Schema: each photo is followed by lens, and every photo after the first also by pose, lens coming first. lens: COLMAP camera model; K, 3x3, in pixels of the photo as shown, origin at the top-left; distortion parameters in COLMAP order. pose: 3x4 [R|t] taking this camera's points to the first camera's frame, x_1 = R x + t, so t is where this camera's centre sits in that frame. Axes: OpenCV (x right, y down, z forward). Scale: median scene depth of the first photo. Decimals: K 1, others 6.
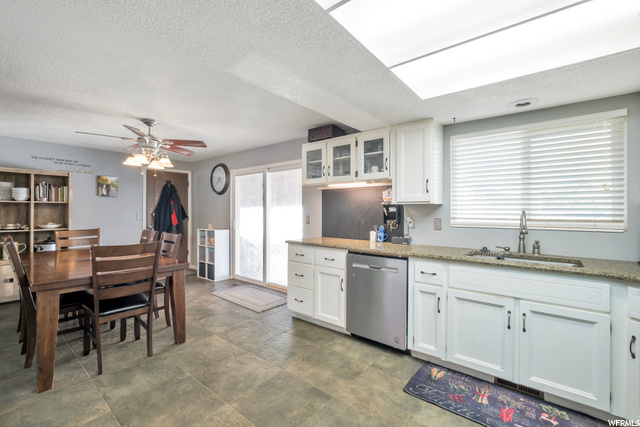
lens RADIAL K [[278.1, 0, 333.0], [0, 278.1, 209.4], [0, 0, 1]] dist [0.000653, 0.000500]
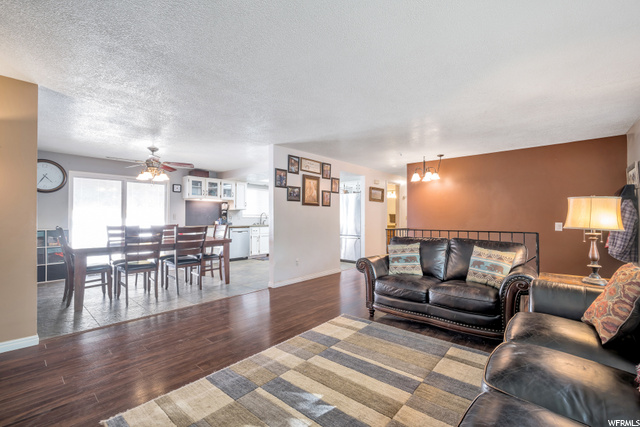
lens RADIAL K [[278.1, 0, 323.1], [0, 278.1, 215.9], [0, 0, 1]] dist [0.000653, 0.000500]
pose [[0.063072, -0.001365, 0.998008, -2.704902], [-0.012069, 0.999925, 0.002130, 0.027632], [-0.997936, -0.012179, 0.063051, -0.031312]]
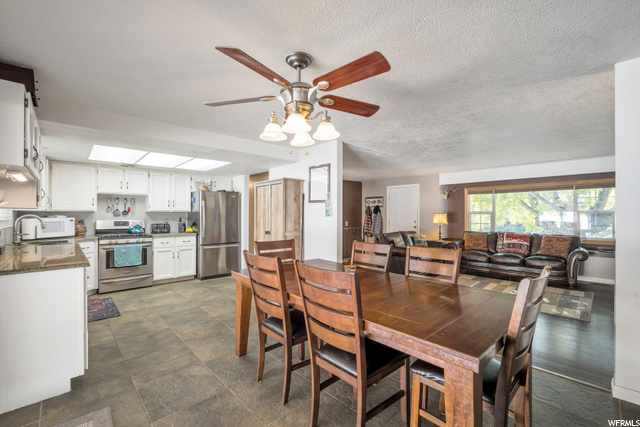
lens RADIAL K [[278.1, 0, 319.5], [0, 278.1, 215.7], [0, 0, 1]] dist [0.000653, 0.000500]
pose [[-0.985594, -0.003895, 0.169085, -1.023566], [-0.005200, 0.999960, -0.007277, 0.014049], [-0.169049, -0.008051, -0.985575, 1.993747]]
